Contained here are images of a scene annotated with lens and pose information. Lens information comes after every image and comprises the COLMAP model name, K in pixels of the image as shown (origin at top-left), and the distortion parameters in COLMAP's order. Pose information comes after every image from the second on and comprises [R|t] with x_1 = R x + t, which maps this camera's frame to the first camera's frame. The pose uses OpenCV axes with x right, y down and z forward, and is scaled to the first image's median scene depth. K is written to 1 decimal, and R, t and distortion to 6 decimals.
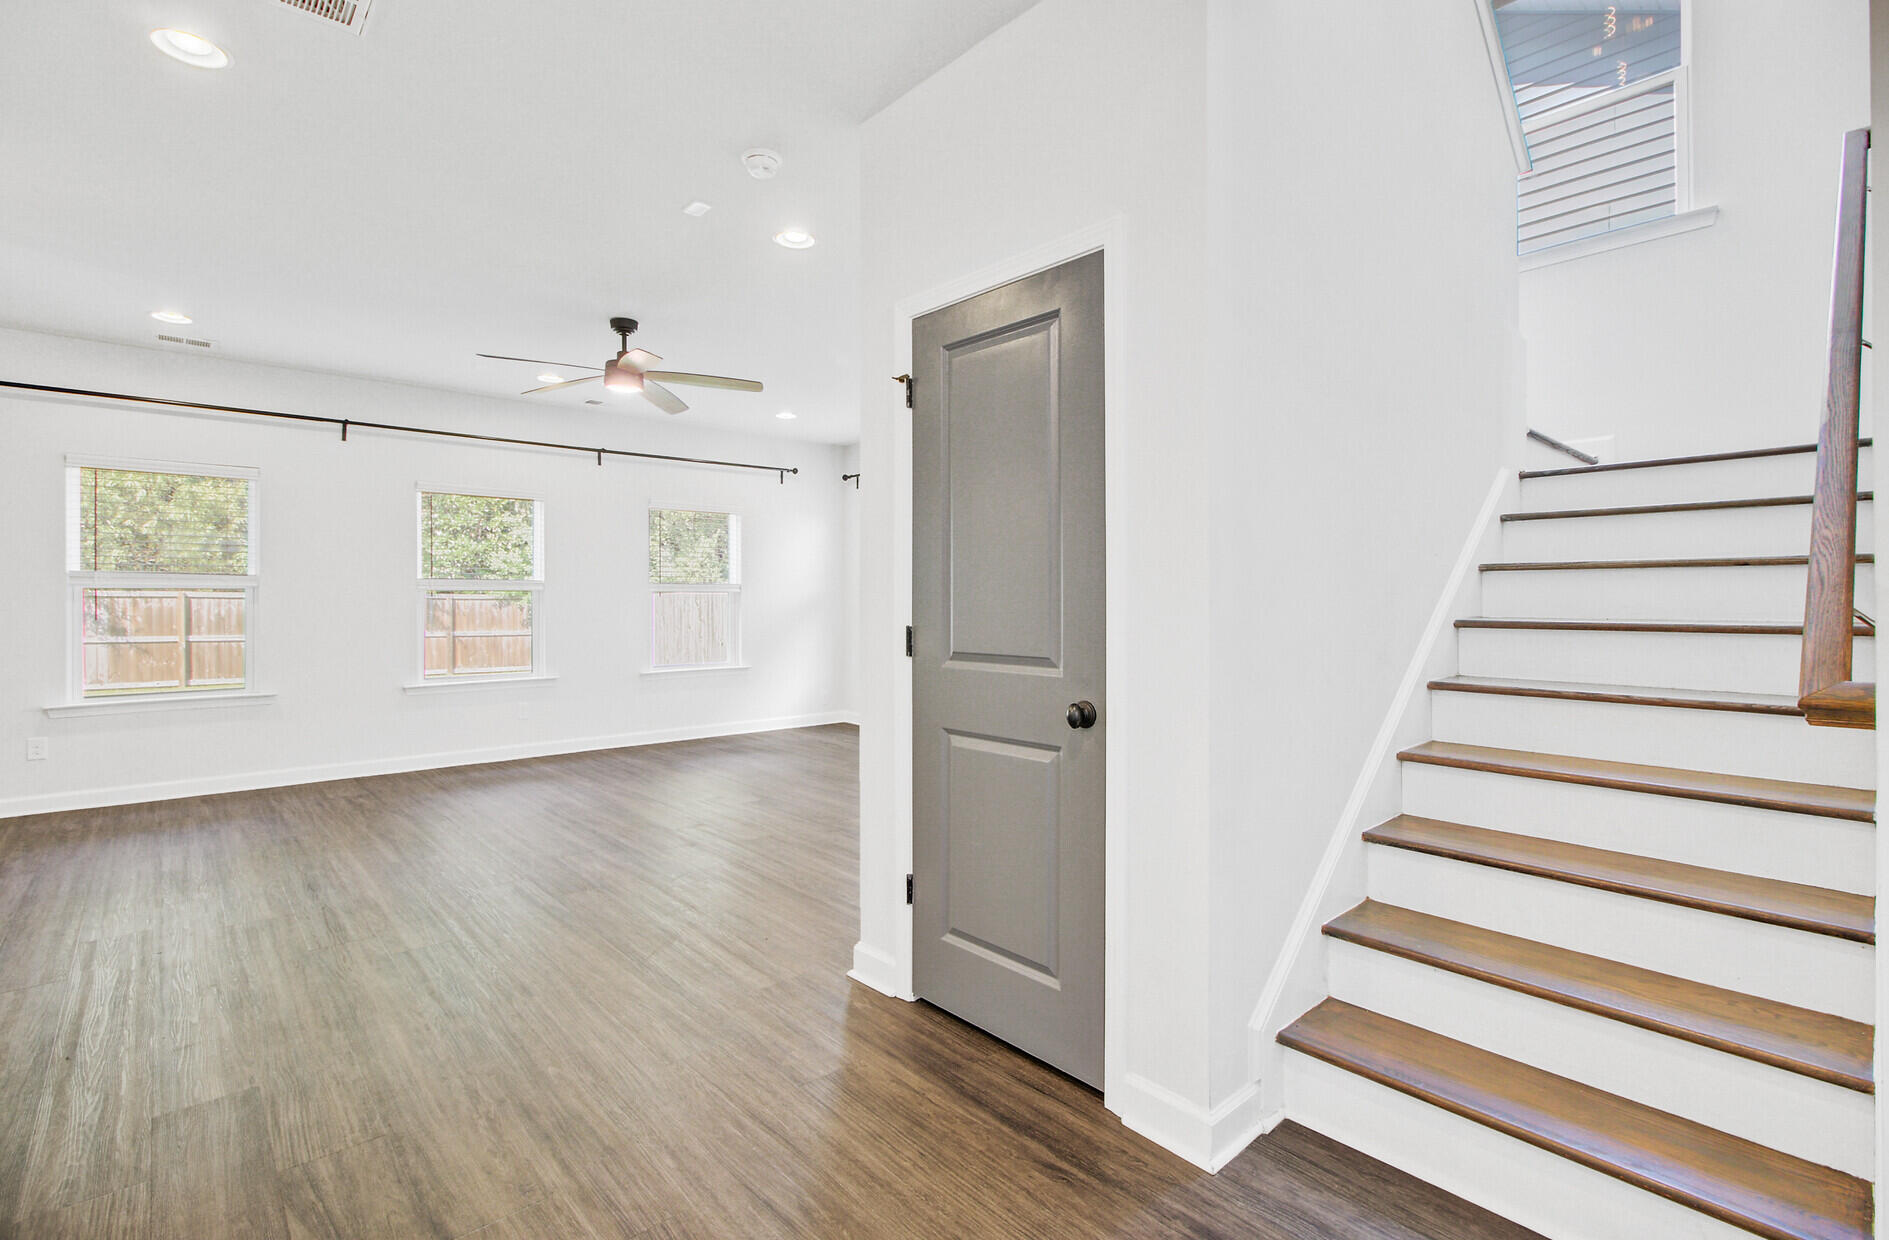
lens RADIAL K [[875.8, 0, 940.8], [0, 875.8, 599.7], [0, 0, 1]] dist [-0.002371, 0.000332]
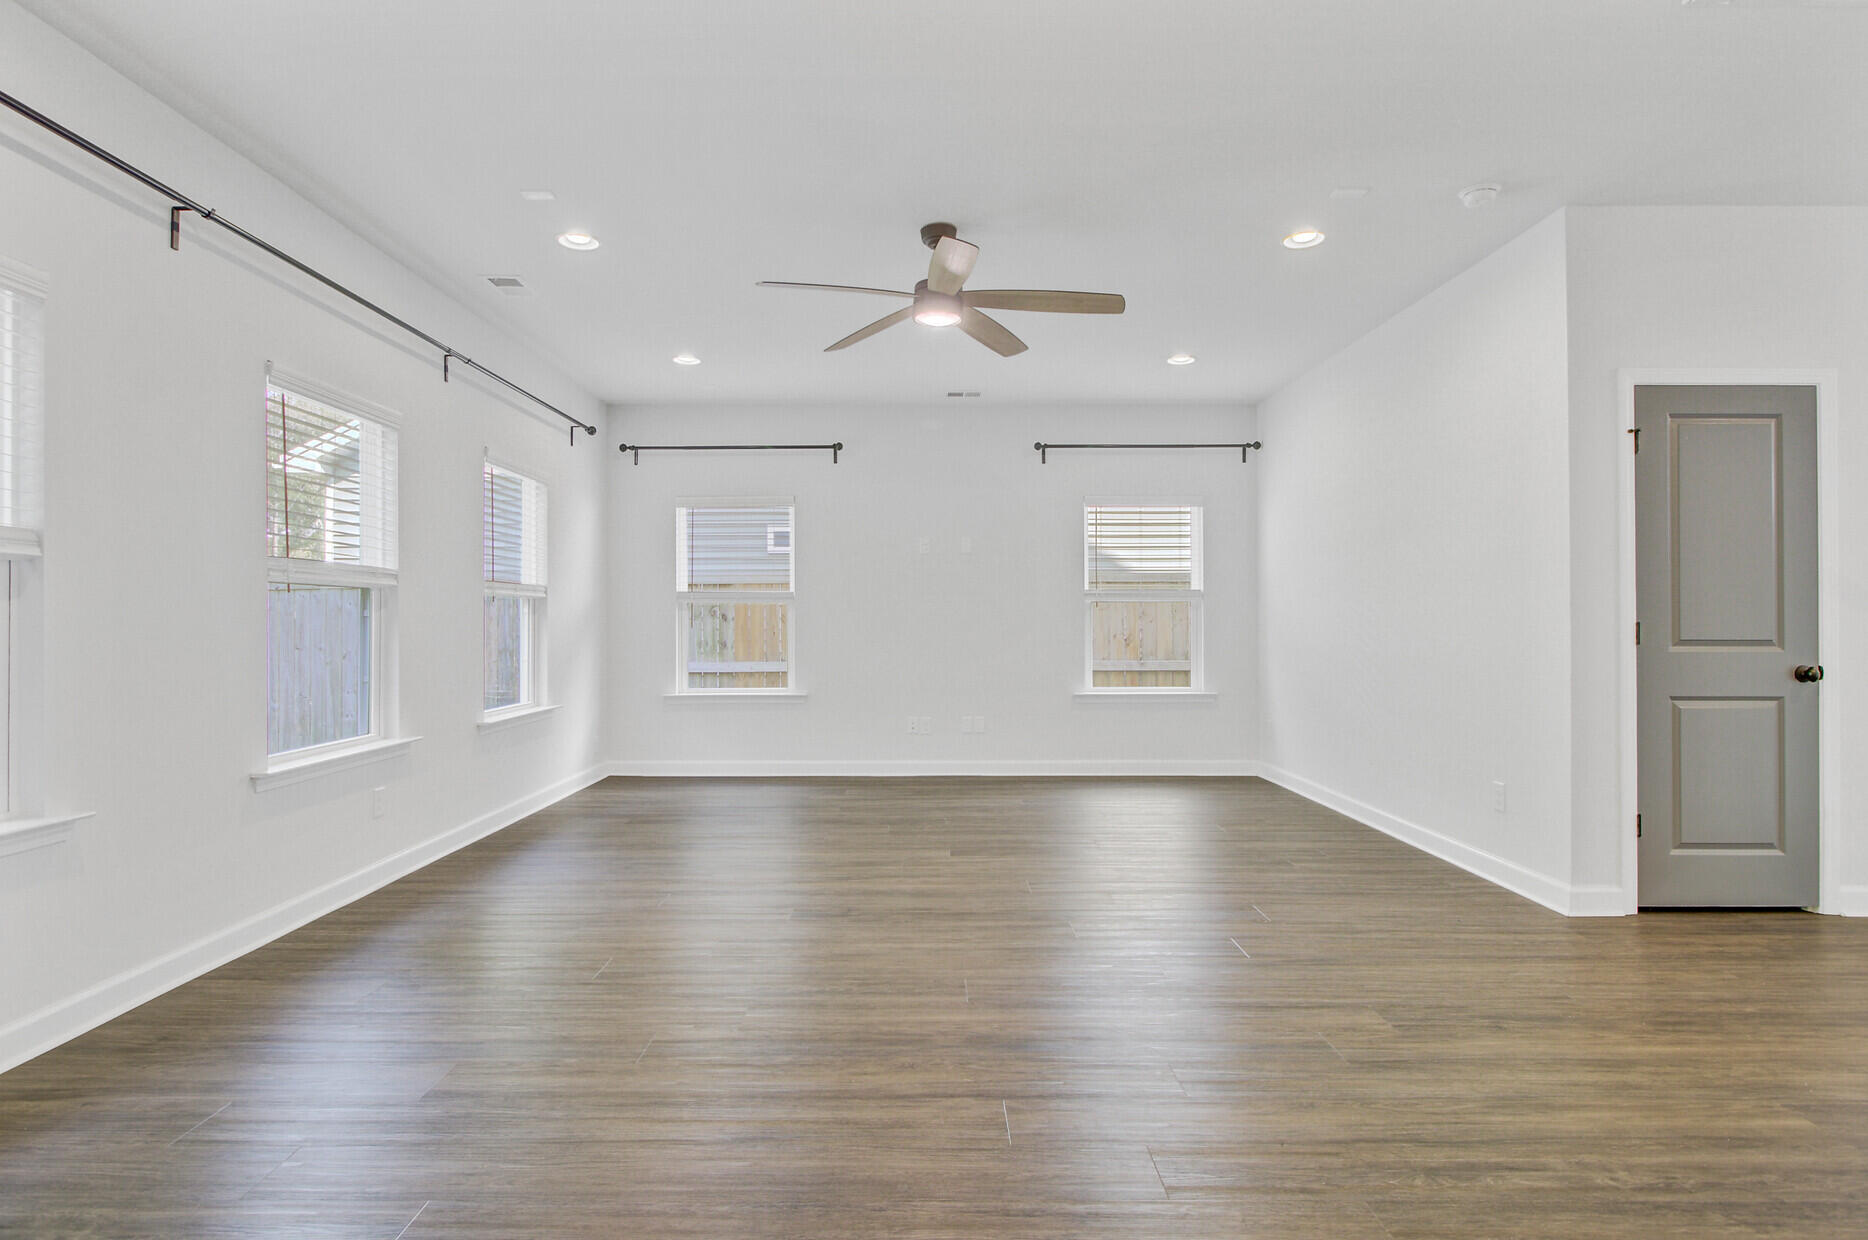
lens RADIAL K [[989.4, 0, 934.0], [0, 989.4, 620.0], [0, 0, 1]] dist [-0.010645, 0.000913]
pose [[0.665514, 0.005789, 0.746363, -1.548813], [-0.000929, 0.999976, -0.006928, 0.032850], [-0.746385, 0.003917, 0.665503, 0.693983]]
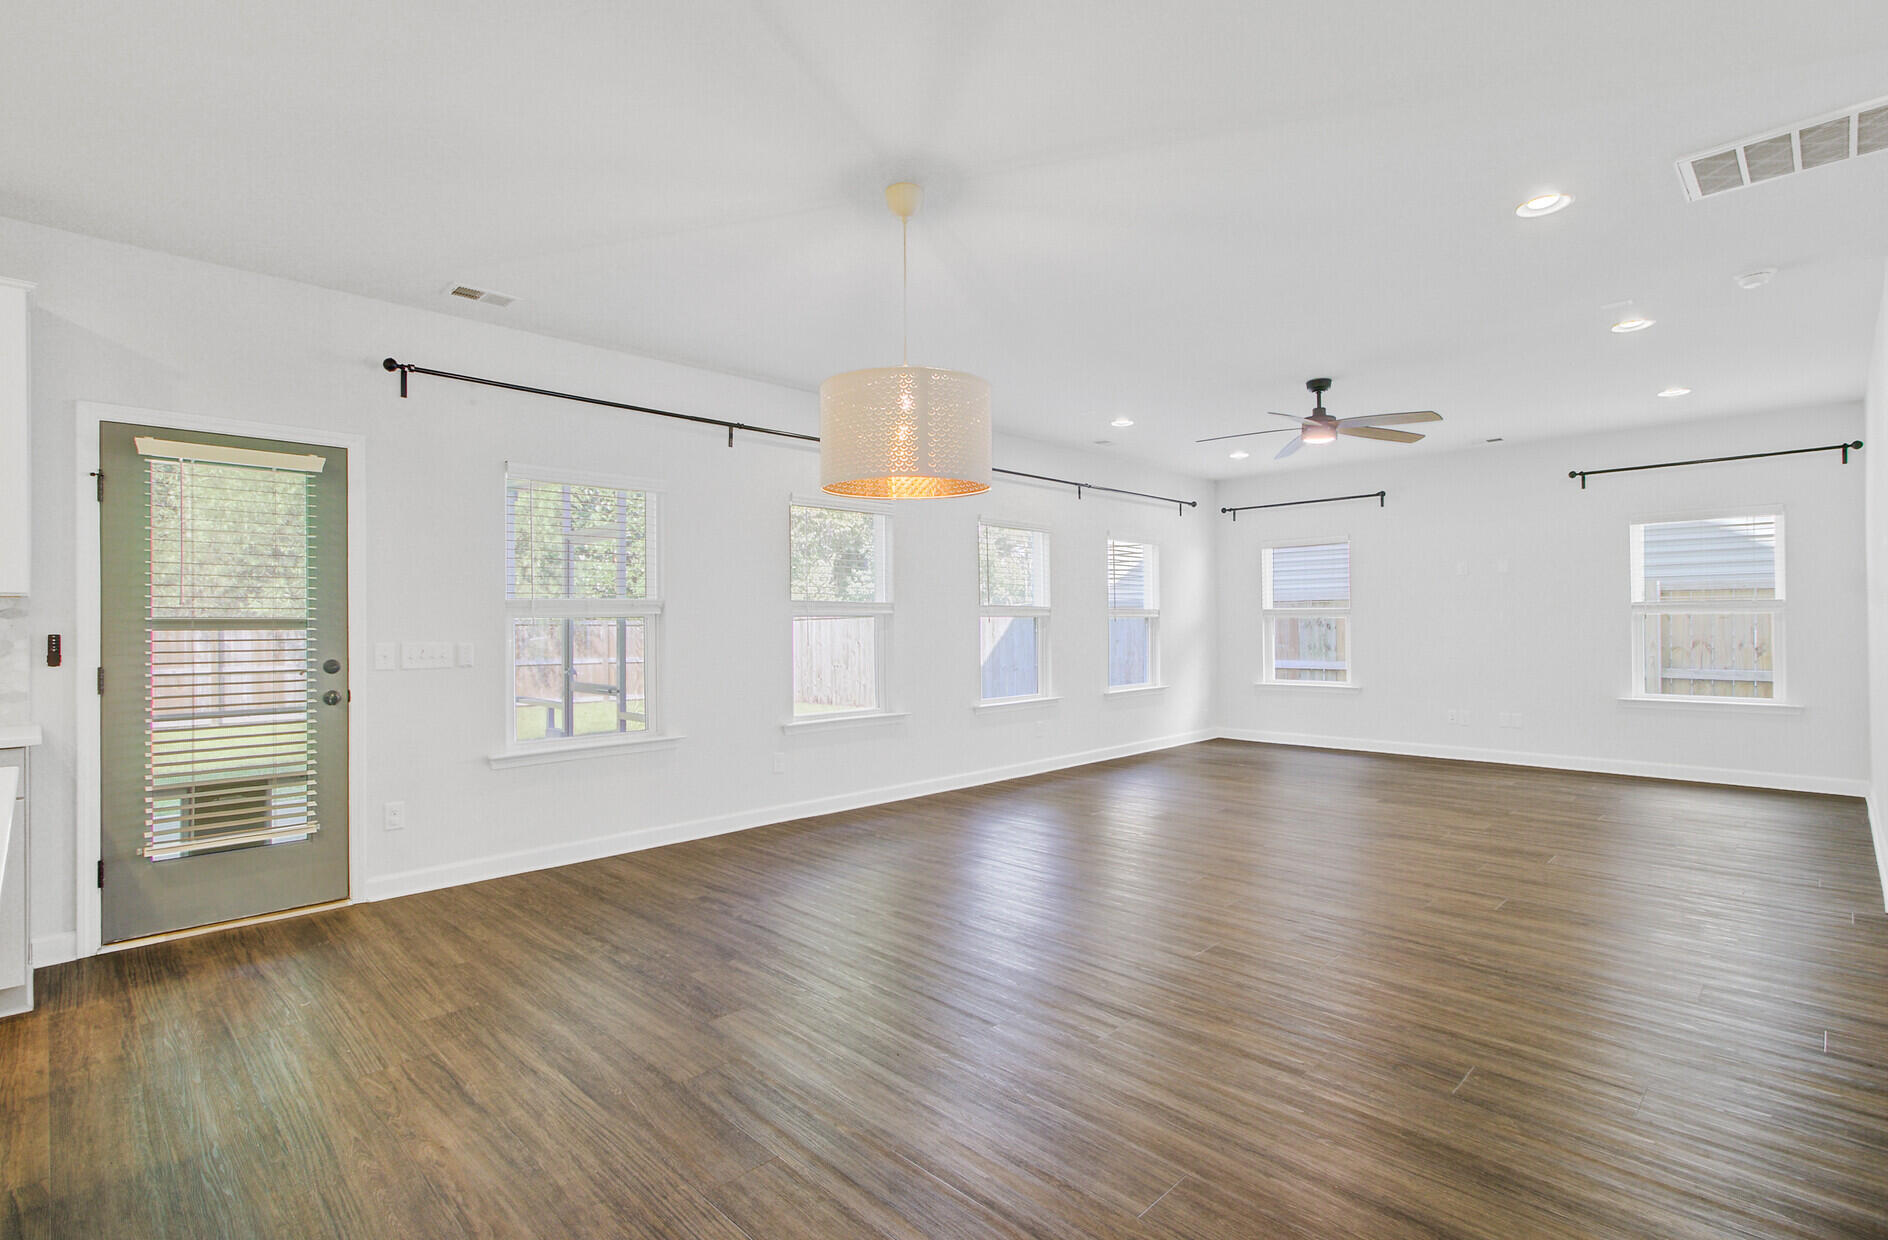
lens RADIAL K [[916.4, 0, 944.0], [0, 916.4, 620.0], [0, 0, 1]] dist [-0.000049, 0.000540]
pose [[0.997760, -0.000654, 0.066885, -1.458663], [0.001064, 0.999981, -0.006093, 0.001452], [-0.066879, 0.006150, 0.997742, -0.252064]]
